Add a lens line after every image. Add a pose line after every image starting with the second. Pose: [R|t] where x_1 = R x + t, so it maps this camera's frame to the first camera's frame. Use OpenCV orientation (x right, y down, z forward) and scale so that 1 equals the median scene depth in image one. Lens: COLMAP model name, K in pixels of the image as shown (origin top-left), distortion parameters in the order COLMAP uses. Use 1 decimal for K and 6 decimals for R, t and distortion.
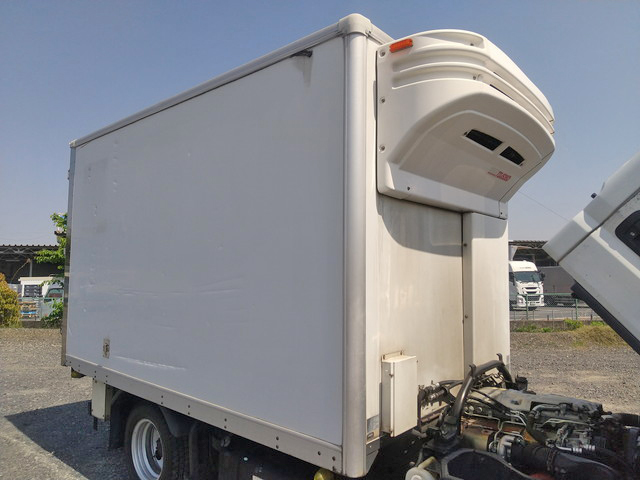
lens RADIAL K [[453.4, 0, 323.1], [0, 453.4, 239.6], [0, 0, 1]] dist [-0.001050, 0.017359]
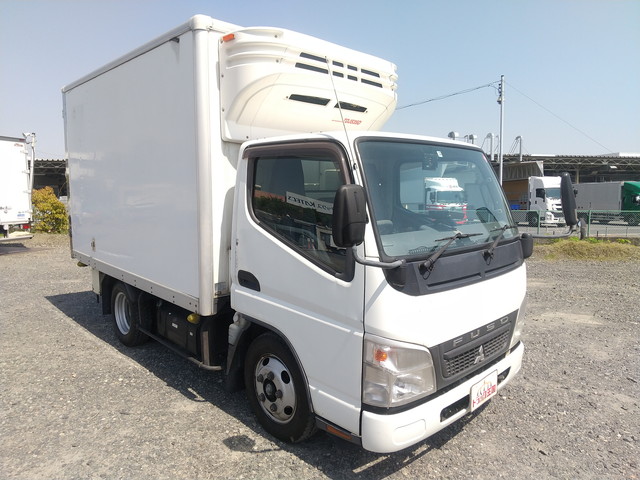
lens RADIAL K [[453.4, 0, 324.4], [0, 453.4, 242.4], [0, 0, 1]] dist [-0.001050, 0.017359]
pose [[0.994981, 0.014953, -0.098942, 0.463425], [0.004242, 0.981581, 0.191001, -0.044345], [0.099976, -0.190462, 0.976591, -0.377962]]
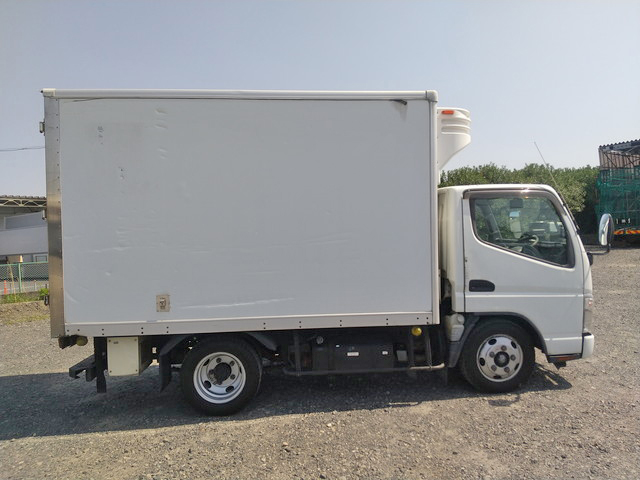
lens RADIAL K [[453.4, 0, 325.7], [0, 453.4, 237.4], [0, 0, 1]] dist [-0.001050, 0.017359]
pose [[0.699575, -0.041697, 0.713342, -1.219115], [-0.022406, 0.996525, 0.080223, -0.019023], [-0.714208, -0.072105, 0.696210, -0.034435]]
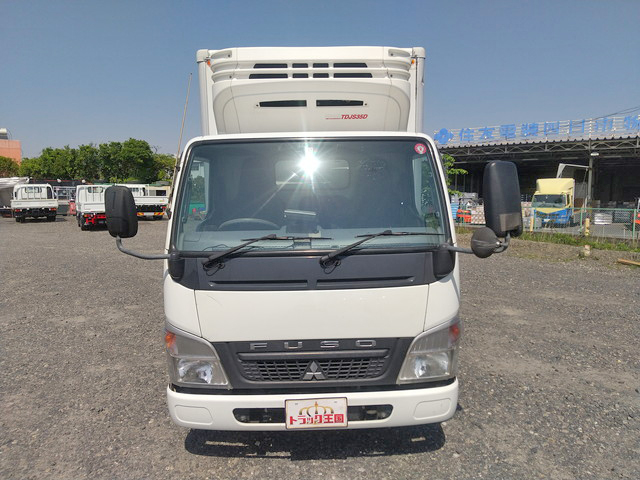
lens RADIAL K [[453.4, 0, 319.7], [0, 453.4, 241.7], [0, 0, 1]] dist [-0.001050, 0.017359]
pose [[0.656553, 0.084769, -0.749502, 1.352526], [0.067309, 0.983116, 0.170152, -0.014700], [0.751271, -0.162162, 0.639762, 0.055423]]
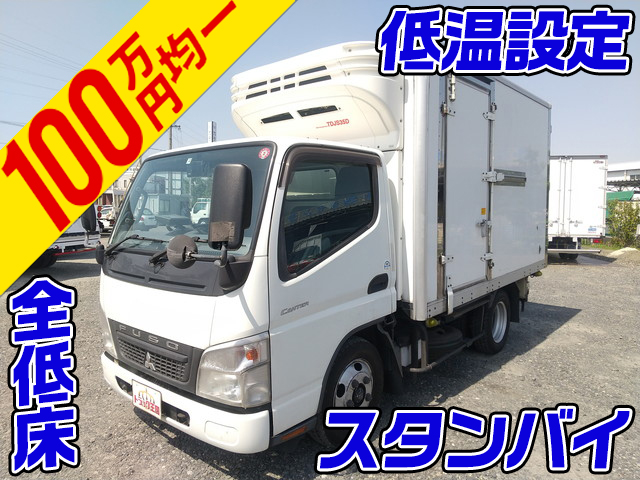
lens RADIAL K [[453.4, 0, 316.7], [0, 453.4, 244.3], [0, 0, 1]] dist [-0.001050, 0.017359]
pose [[-0.006328, 0.084710, -0.996386, 1.653475], [0.076322, 0.993540, 0.083983, 0.078536], [0.997063, -0.075514, -0.012753, 0.958604]]
